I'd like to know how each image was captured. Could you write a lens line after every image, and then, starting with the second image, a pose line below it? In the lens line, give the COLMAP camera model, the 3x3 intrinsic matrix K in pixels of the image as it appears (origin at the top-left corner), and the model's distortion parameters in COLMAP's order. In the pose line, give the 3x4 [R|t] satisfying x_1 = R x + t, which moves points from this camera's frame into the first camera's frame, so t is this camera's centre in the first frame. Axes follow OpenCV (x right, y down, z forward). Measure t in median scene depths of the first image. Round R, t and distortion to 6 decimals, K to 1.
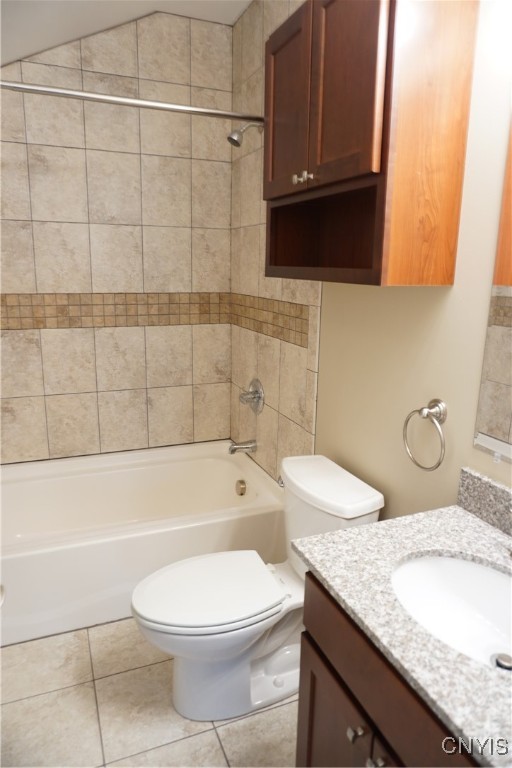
lens RADIAL K [[516.4, 0, 256.0], [0, 516.4, 384.0], [0, 0, 1]] dist [-0.049047, 0.039020]
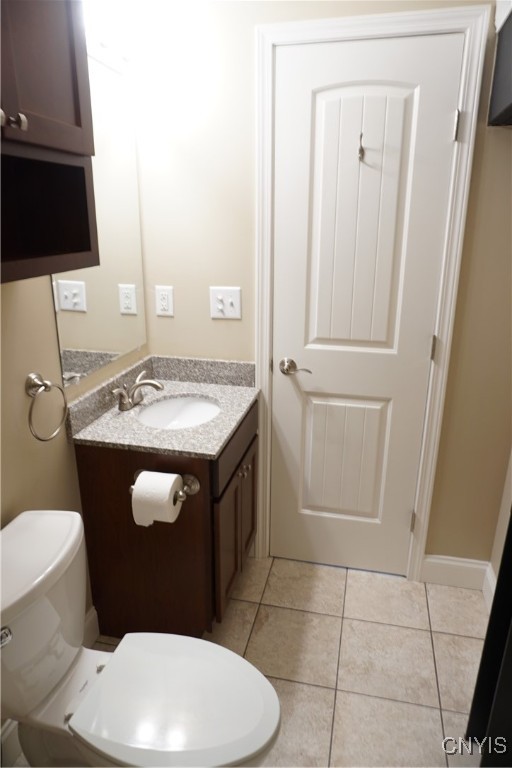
lens RADIAL K [[516.4, 0, 256.0], [0, 516.4, 384.0], [0, 0, 1]] dist [-0.049047, 0.039020]
pose [[-0.818070, -0.200769, 0.538938, -0.663947], [0.110844, 0.864479, 0.490295, -0.469733], [-0.564336, 0.460834, -0.684950, 1.676252]]
